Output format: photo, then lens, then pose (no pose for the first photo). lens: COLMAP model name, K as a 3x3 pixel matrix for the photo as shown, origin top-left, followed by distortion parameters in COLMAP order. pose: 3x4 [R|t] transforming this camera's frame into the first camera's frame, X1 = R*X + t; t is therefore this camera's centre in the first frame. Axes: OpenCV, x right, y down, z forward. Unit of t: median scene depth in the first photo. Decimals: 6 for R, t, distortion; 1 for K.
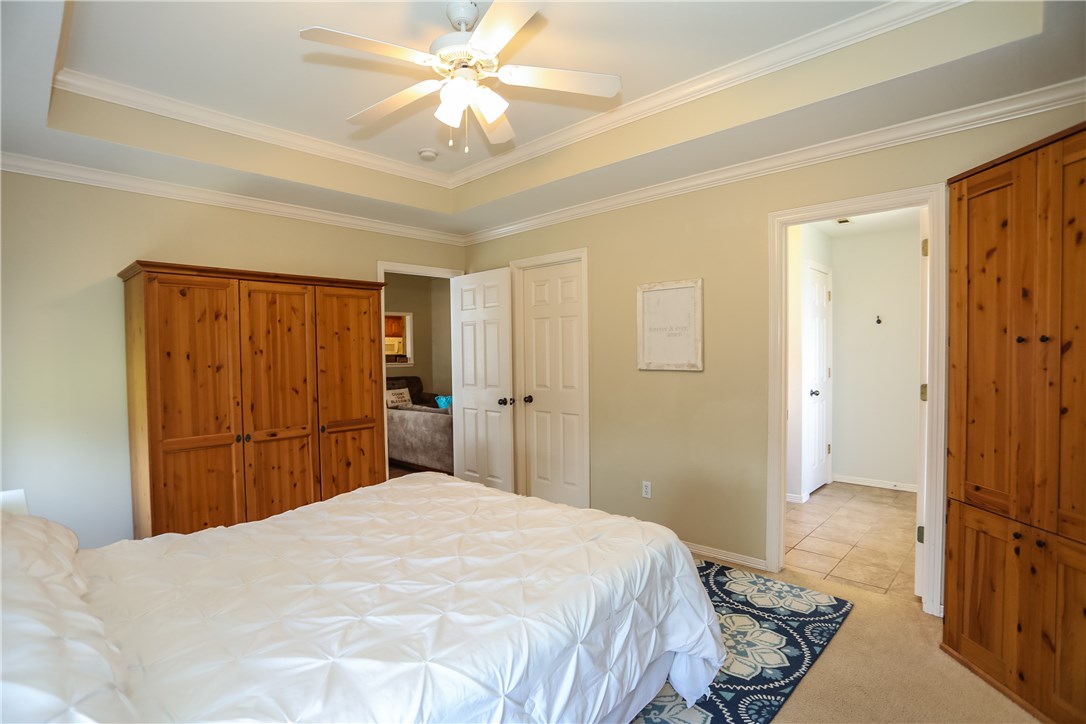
lens RADIAL K [[528.2, 0, 537.7], [0, 528.2, 366.3], [0, 0, 1]] dist [-0.065248, 0.022502]
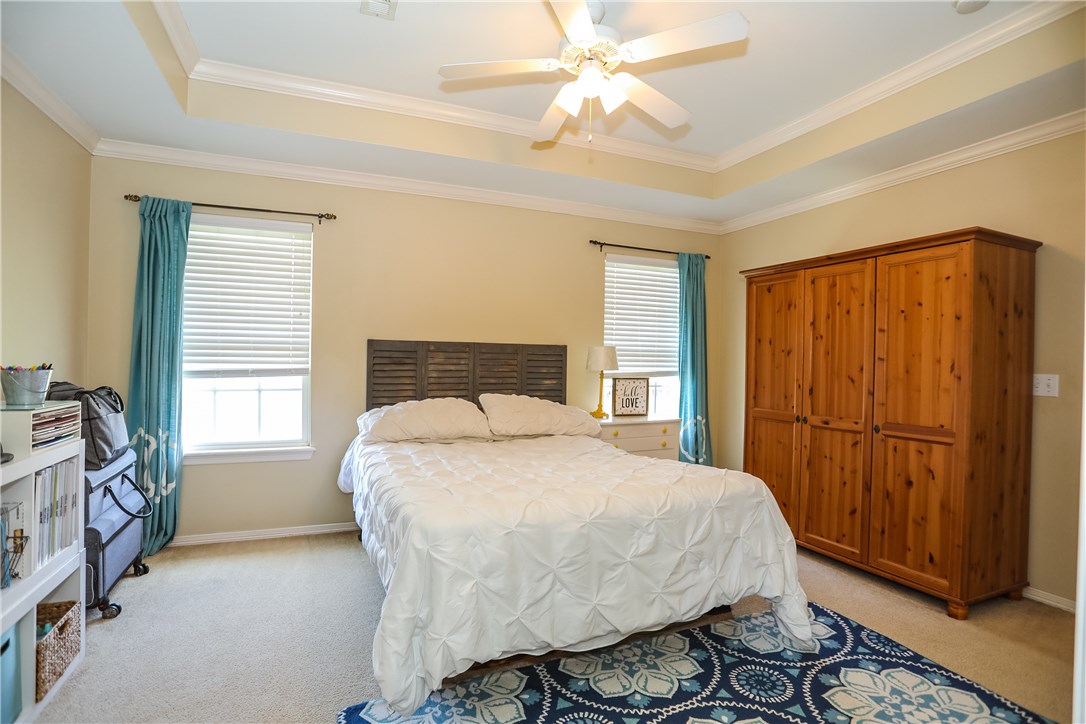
lens RADIAL K [[528.2, 0, 543.1], [0, 528.2, 357.4], [0, 0, 1]] dist [-0.065248, 0.022502]
pose [[-0.386112, 0.009303, -0.922405, 0.563770], [-0.028021, 0.999369, 0.021809, 0.004029], [0.922026, 0.034268, -0.385608, 0.851261]]
